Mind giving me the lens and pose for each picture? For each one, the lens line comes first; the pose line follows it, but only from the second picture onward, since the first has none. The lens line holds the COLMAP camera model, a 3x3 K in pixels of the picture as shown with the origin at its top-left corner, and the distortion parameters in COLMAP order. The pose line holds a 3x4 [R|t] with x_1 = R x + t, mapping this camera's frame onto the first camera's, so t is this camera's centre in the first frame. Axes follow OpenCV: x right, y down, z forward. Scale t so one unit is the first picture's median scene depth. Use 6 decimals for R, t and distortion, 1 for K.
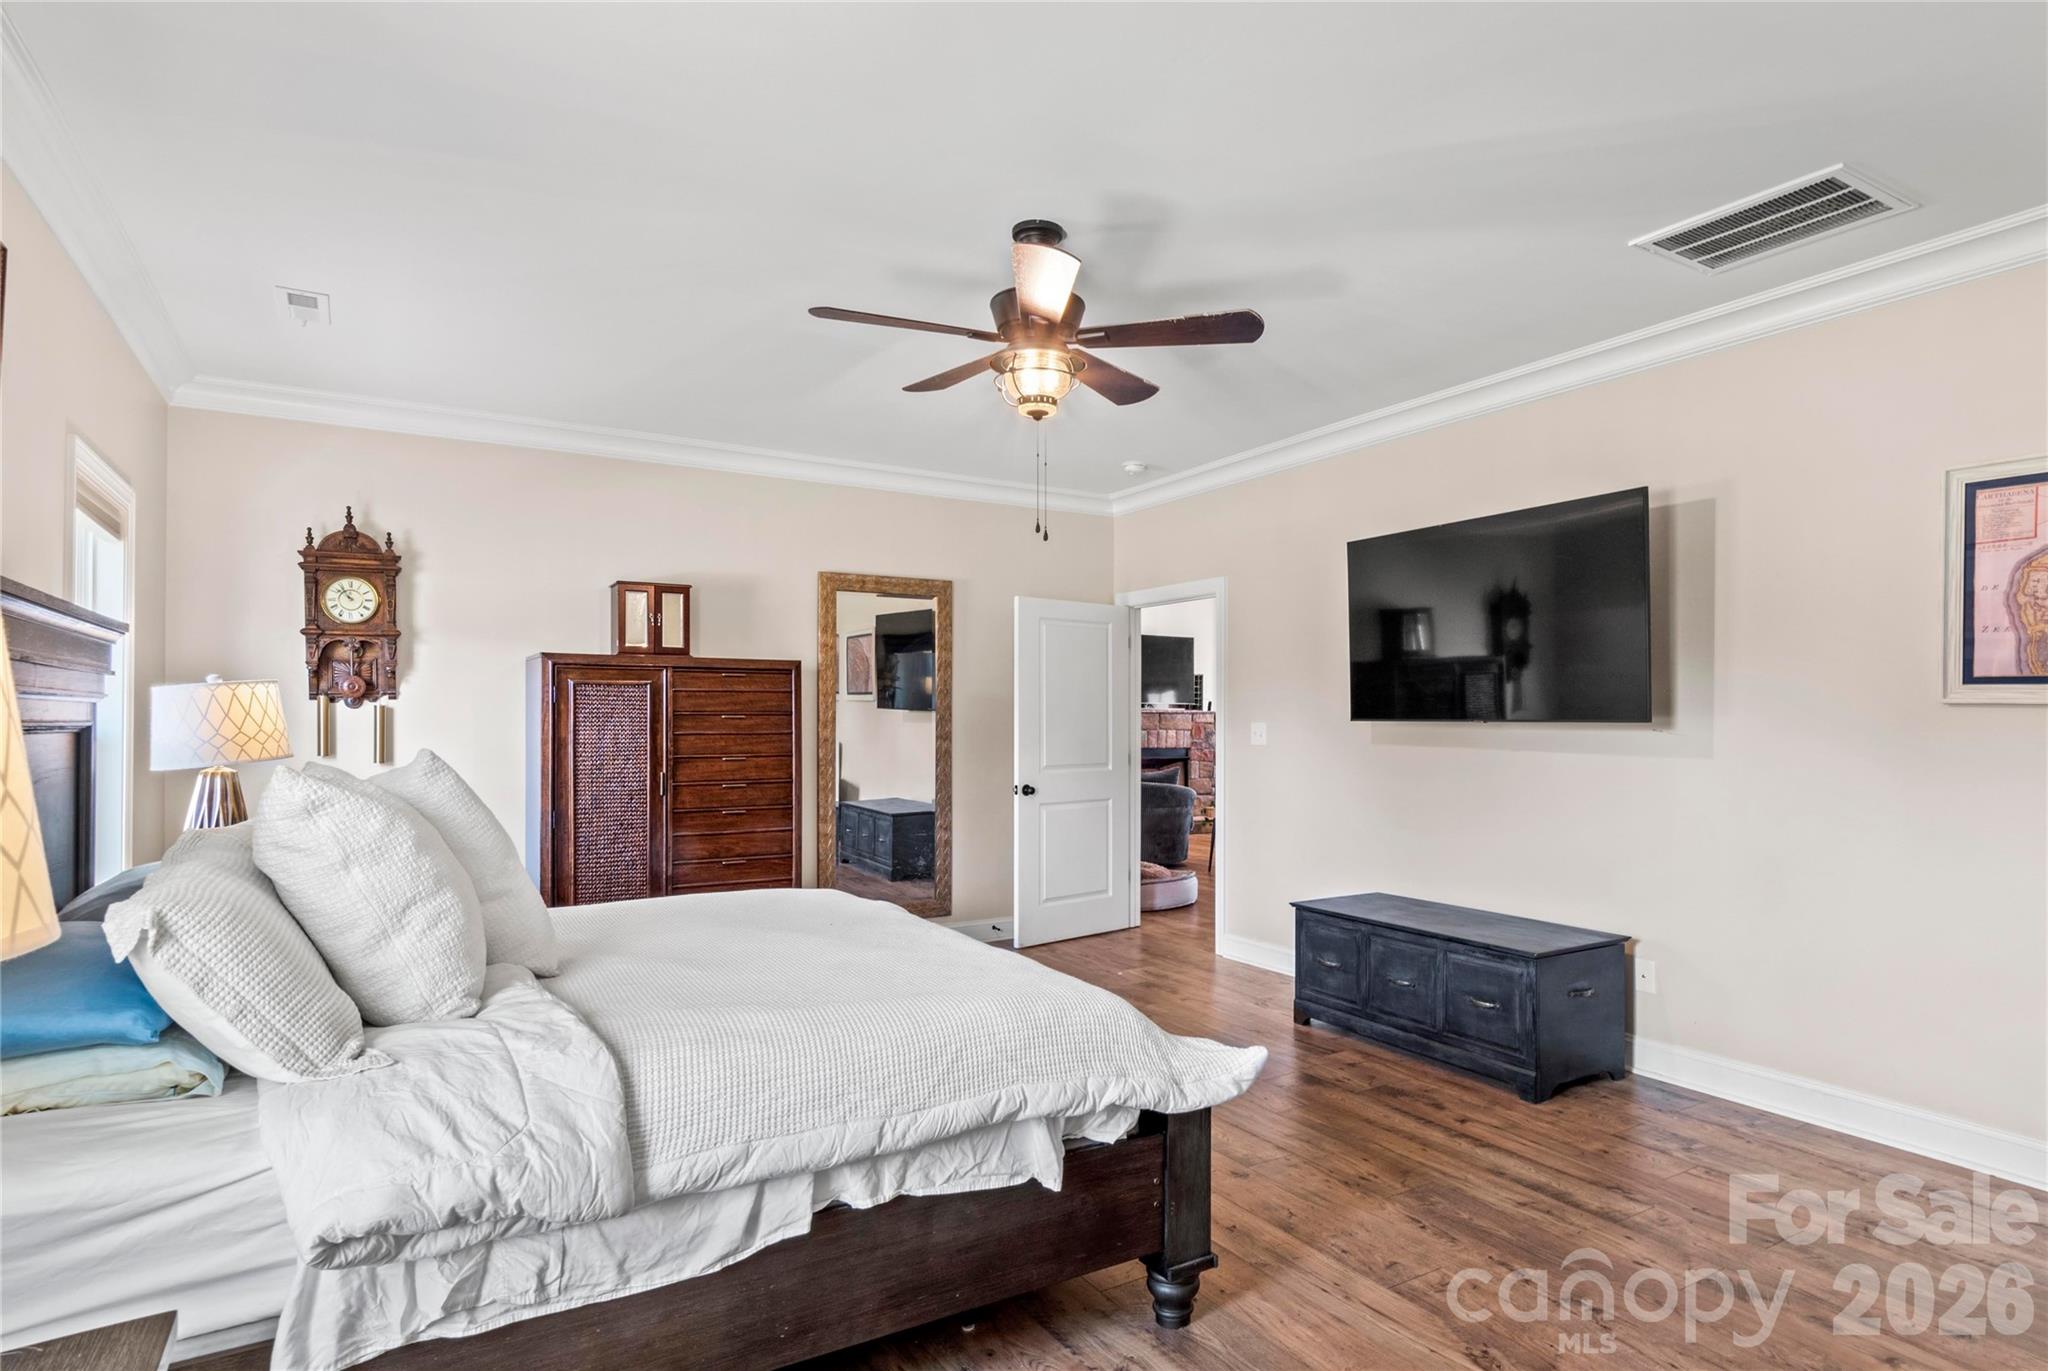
lens RADIAL K [[1114.7, 0, 1074.3], [0, 1114.7, 709.9], [0, 0, 1]] dist [0.009907, 0.000622]
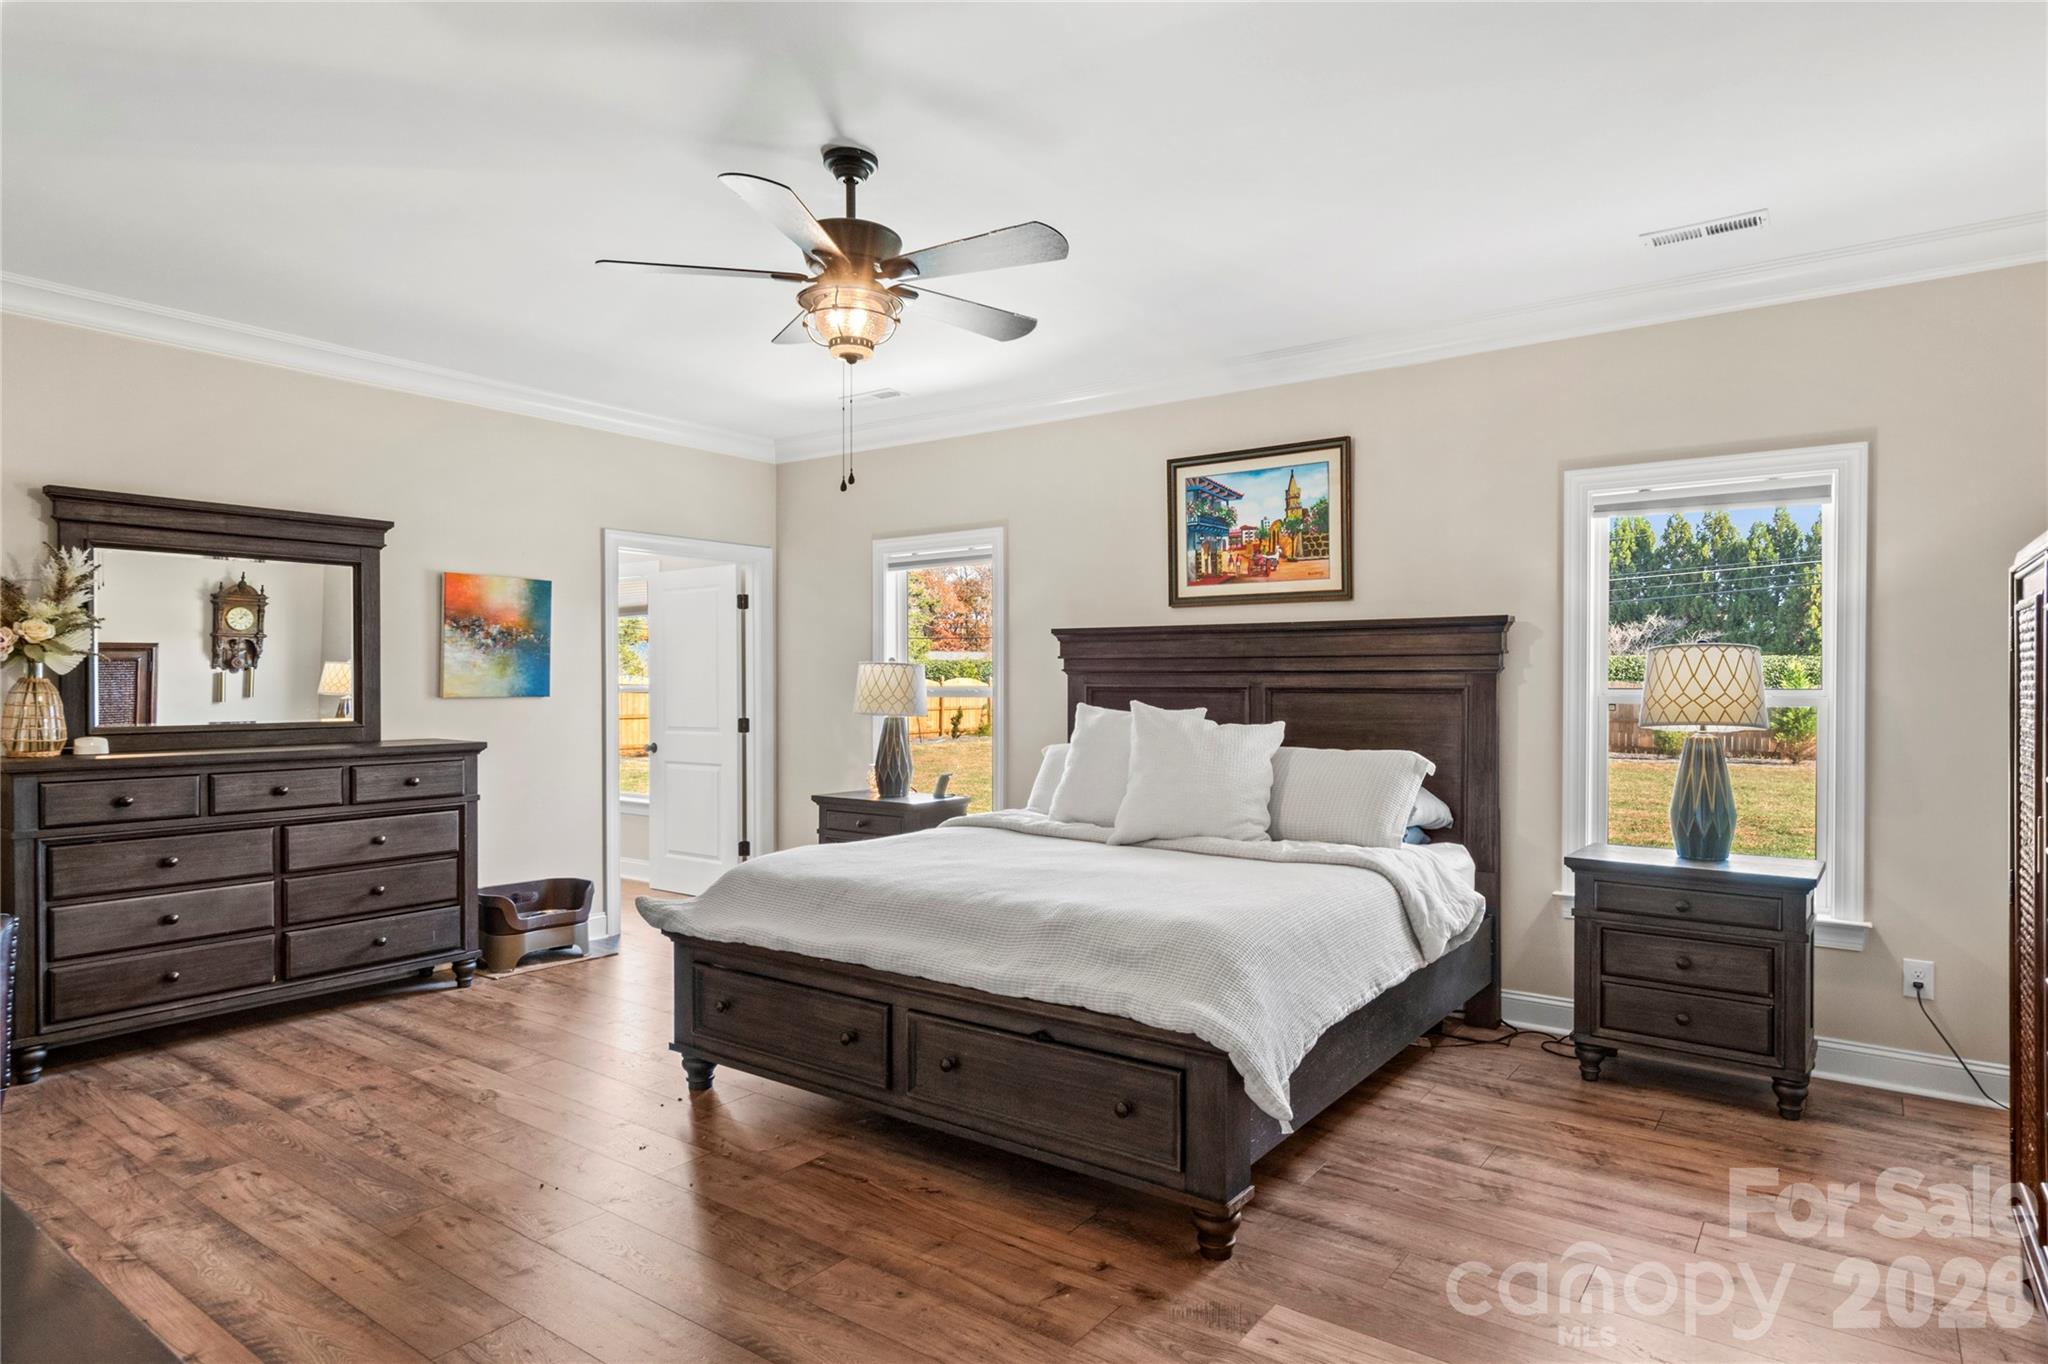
lens RADIAL K [[1114.7, 0, 1074.3], [0, 1114.7, 706.4], [0, 0, 1]] dist [0.009907, 0.000622]
pose [[-0.923987, 0.008901, -0.382319, 0.140881], [0.002416, 0.999845, 0.017438, 0.013915], [0.382415, 0.015189, -0.923866, 1.777048]]
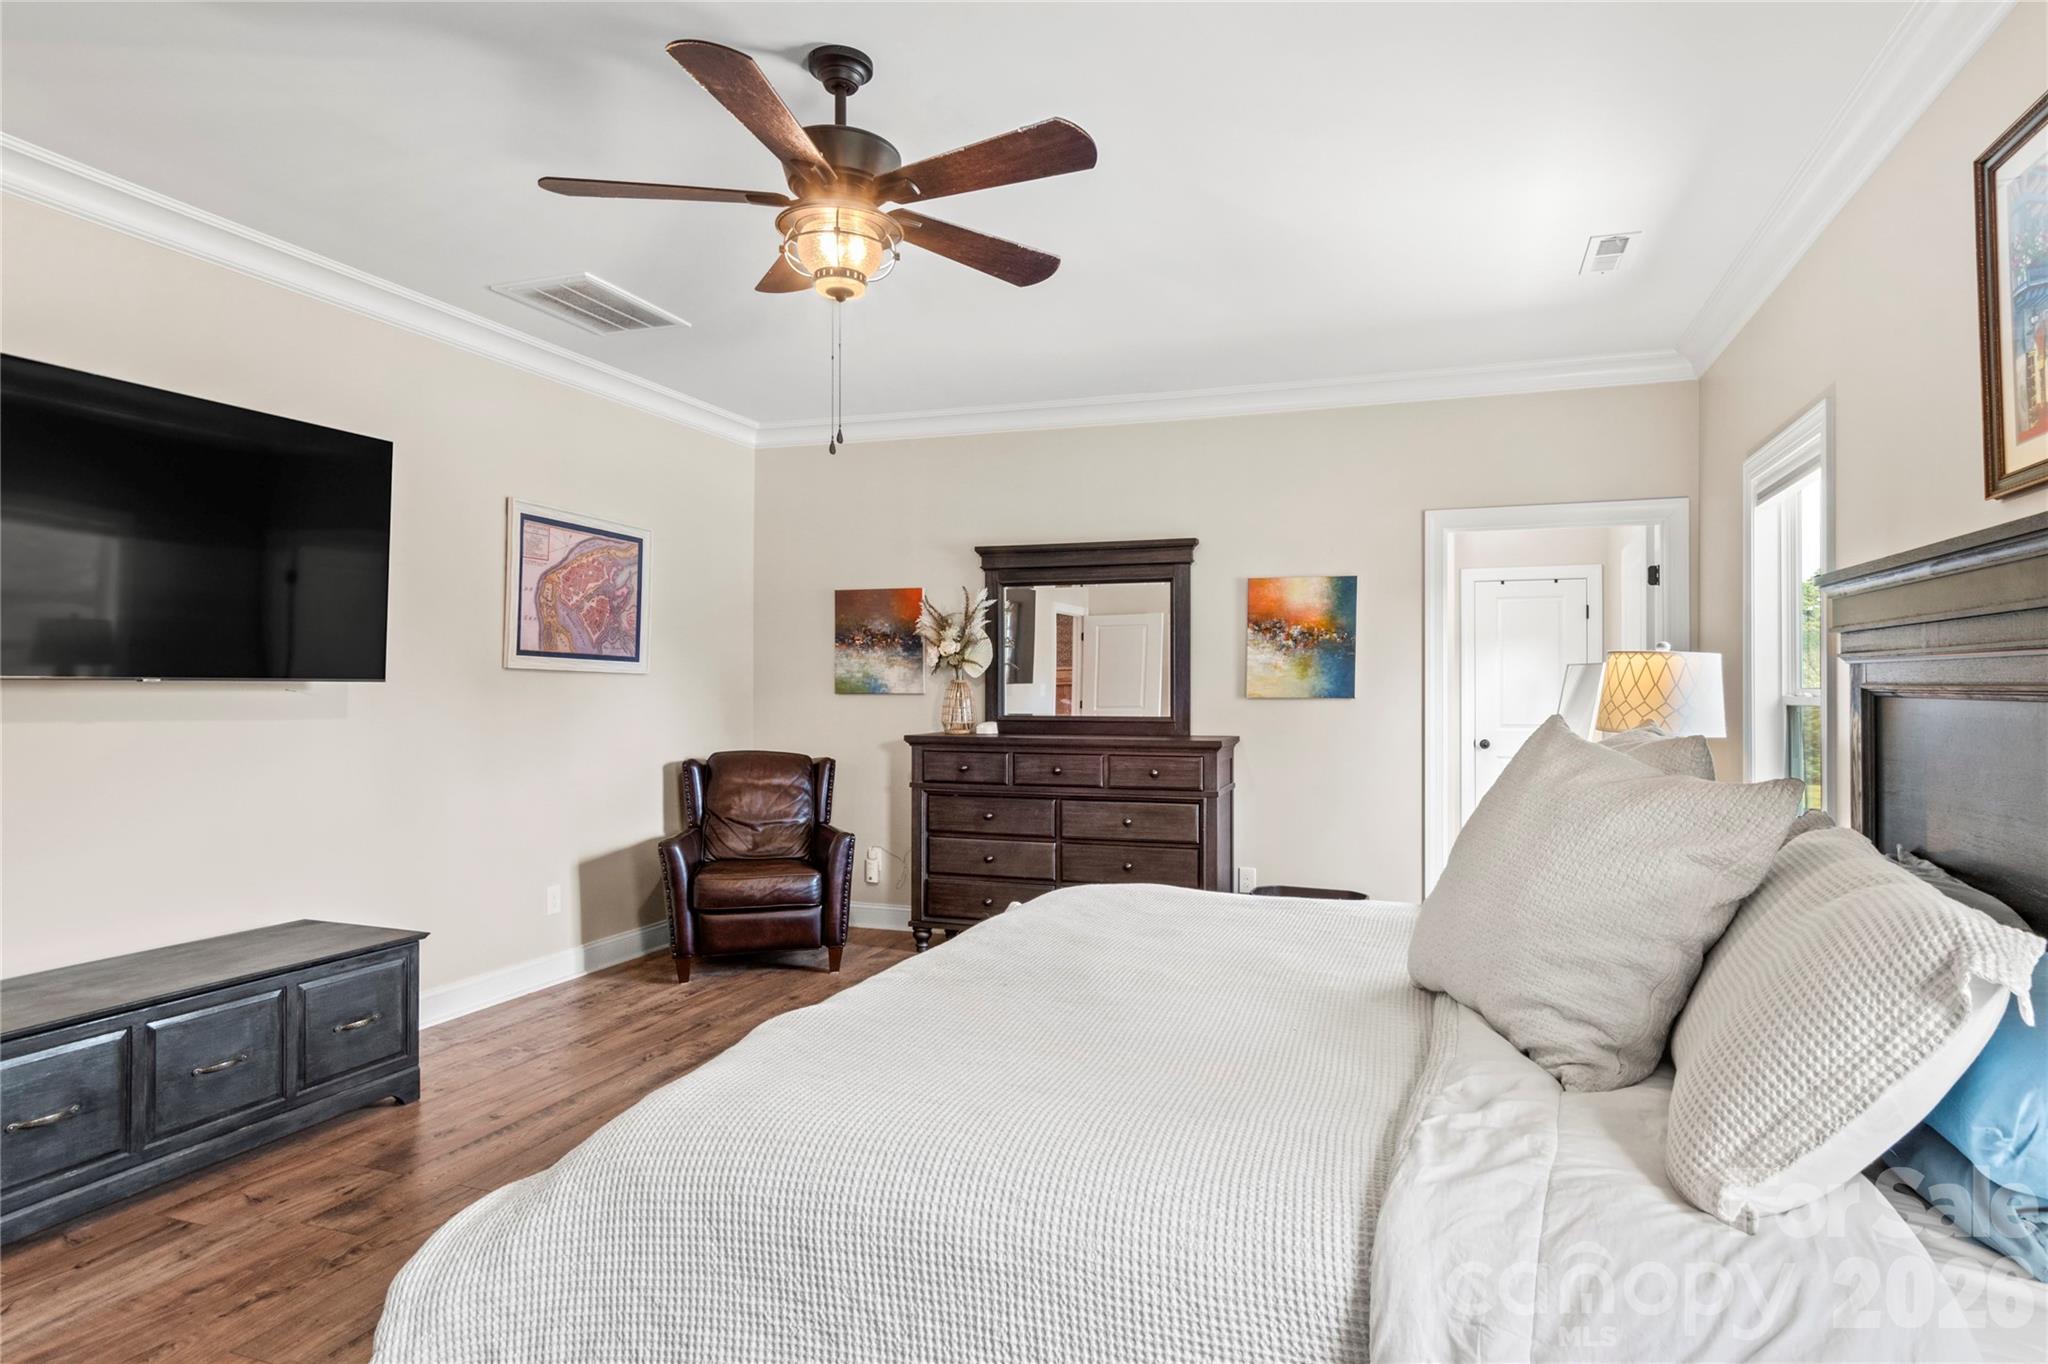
lens RADIAL K [[1114.6, 0, 1070.2], [0, 1114.6, 686.0], [0, 0, 1]] dist [-0.003354, -0.002082]
pose [[-0.639035, 0.002719, 0.769173, -0.679017], [-0.004399, 0.999964, -0.007189, 0.021443], [-0.769165, -0.007977, -0.639000, 1.273433]]
